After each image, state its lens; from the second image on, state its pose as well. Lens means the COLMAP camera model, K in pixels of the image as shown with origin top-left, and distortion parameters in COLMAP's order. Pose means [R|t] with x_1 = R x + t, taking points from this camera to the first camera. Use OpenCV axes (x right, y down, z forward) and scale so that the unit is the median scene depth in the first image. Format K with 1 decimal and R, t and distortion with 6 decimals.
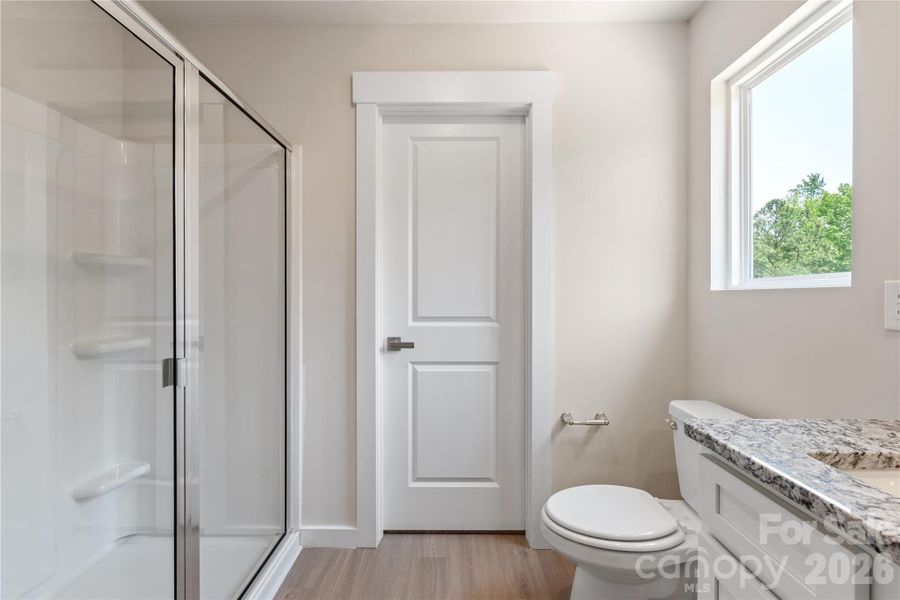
lens RADIAL K [[411.4, 0, 448.6], [0, 411.4, 295.1], [0, 0, 1]] dist [0.003746, -0.000969]
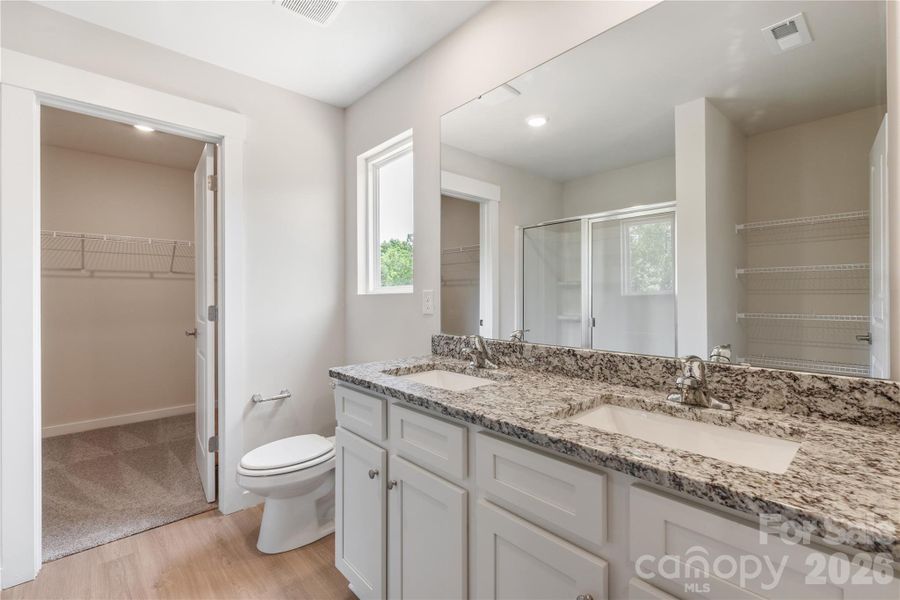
lens RADIAL K [[411.4, 0, 448.1], [0, 411.4, 292.0], [0, 0, 1]] dist [0.003746, -0.000969]
pose [[0.750895, 0.001925, 0.660419, -0.112328], [0.008450, 0.999886, -0.012522, 0.000843], [-0.660368, 0.014983, 0.750793, -0.353794]]
